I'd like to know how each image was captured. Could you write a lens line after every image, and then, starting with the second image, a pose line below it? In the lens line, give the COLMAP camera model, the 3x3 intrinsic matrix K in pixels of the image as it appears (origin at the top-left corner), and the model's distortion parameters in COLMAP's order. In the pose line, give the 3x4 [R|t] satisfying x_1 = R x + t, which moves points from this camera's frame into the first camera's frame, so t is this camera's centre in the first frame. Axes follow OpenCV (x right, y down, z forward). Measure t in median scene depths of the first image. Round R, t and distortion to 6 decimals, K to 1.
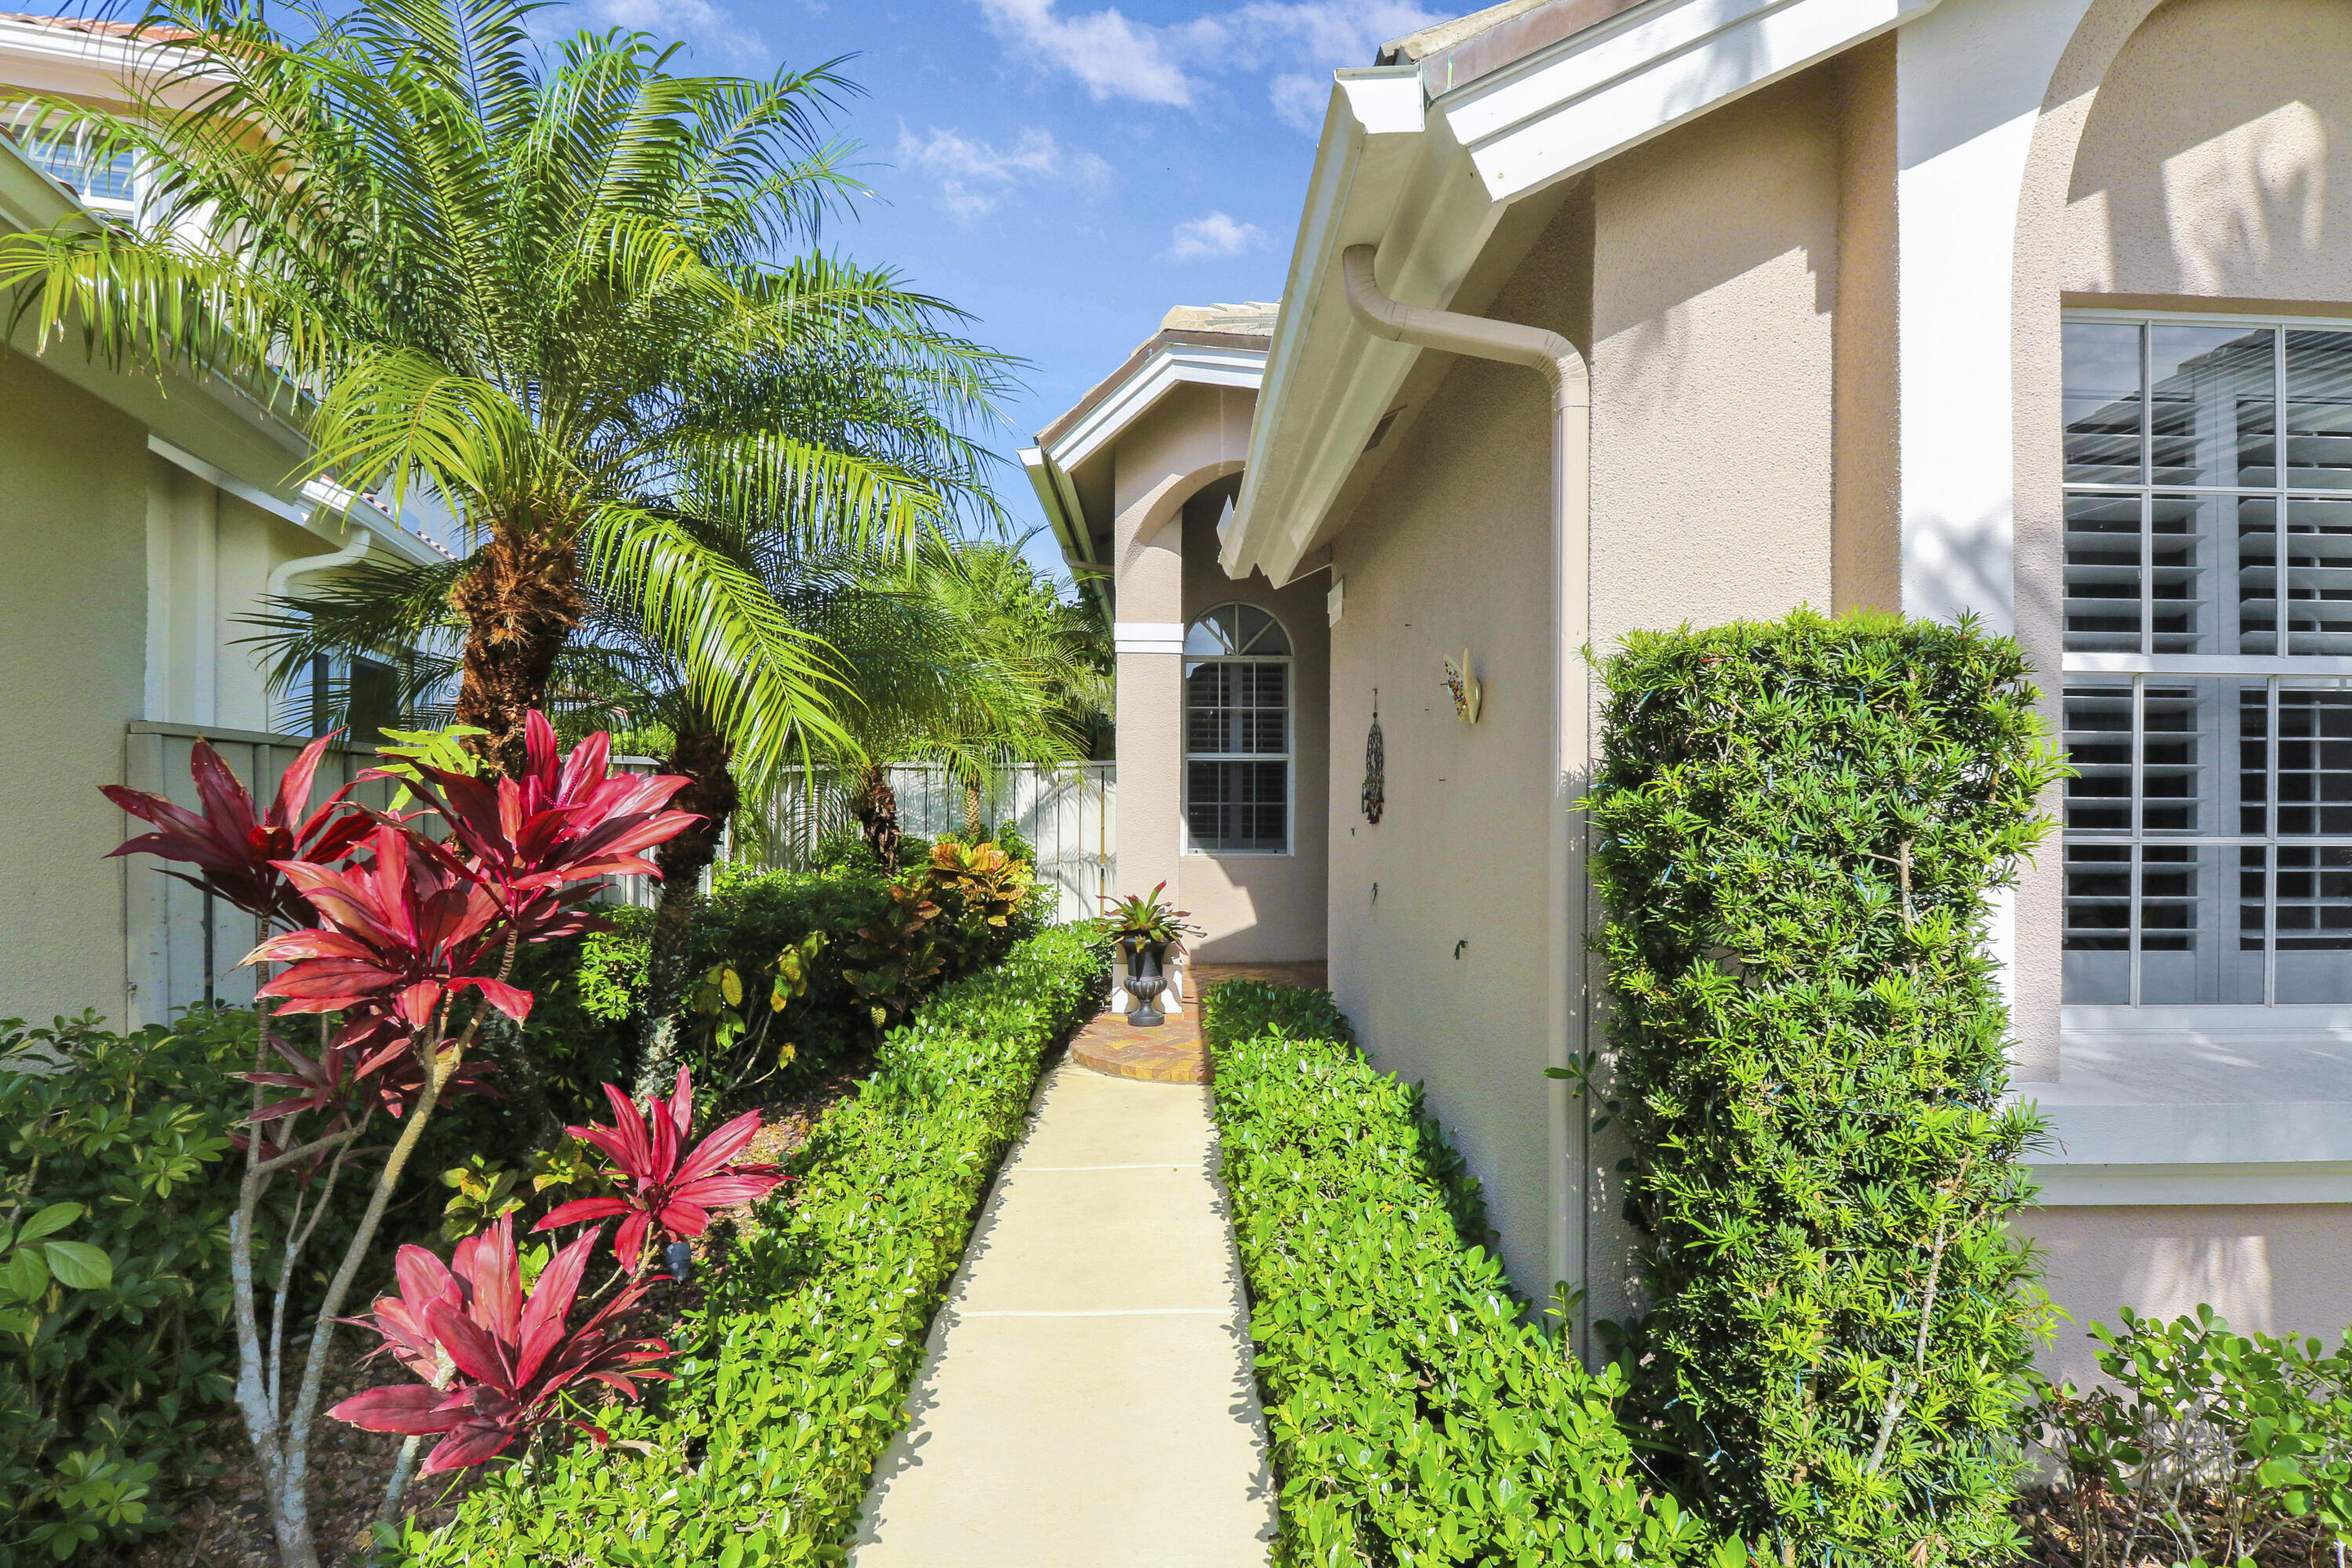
lens RADIAL K [[1103.7, 0, 1165.0], [0, 1103.7, 769.4], [0, 0, 1]] dist [-0.001264, -0.000522]
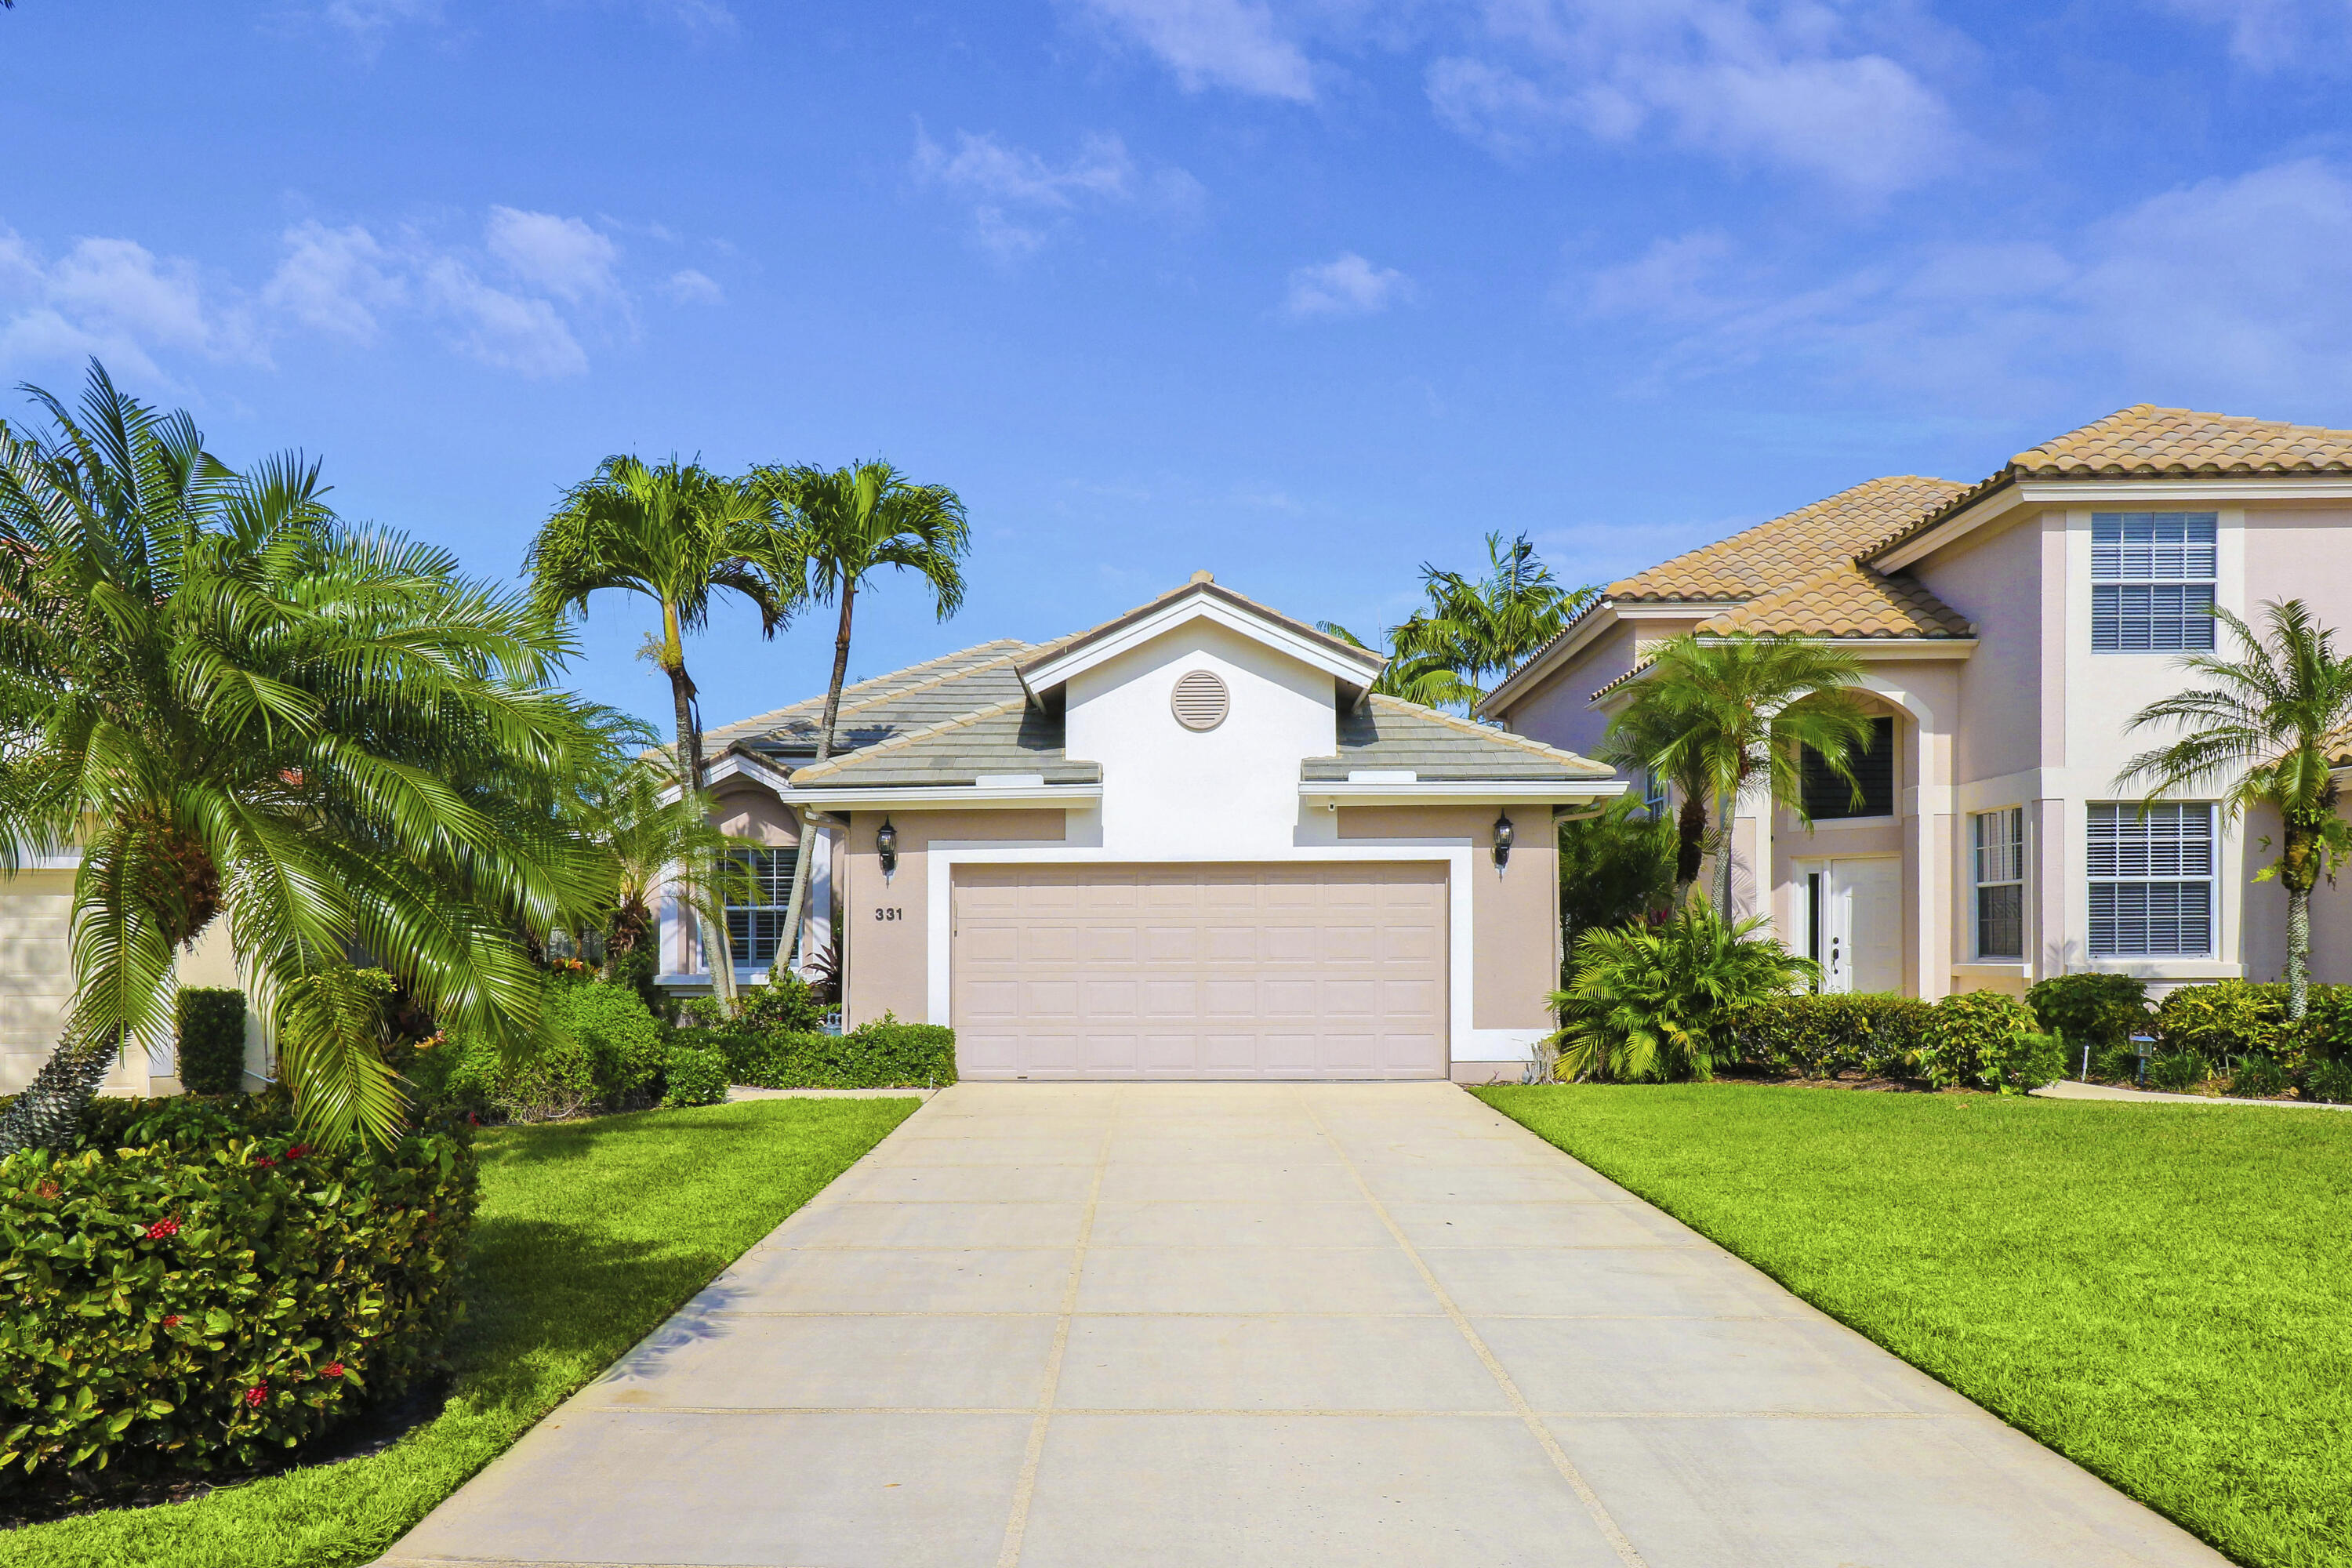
lens RADIAL K [[1976.9, 0, 1186.2], [0, 1976.9, 864.8], [0, 0, 1]] dist [0.015634, 0.008538]
pose [[0.999865, -0.015787, -0.004449, 2.210892], [0.015643, 0.999405, -0.030732, 0.020213], [0.004932, 0.030658, 0.999518, -6.148220]]
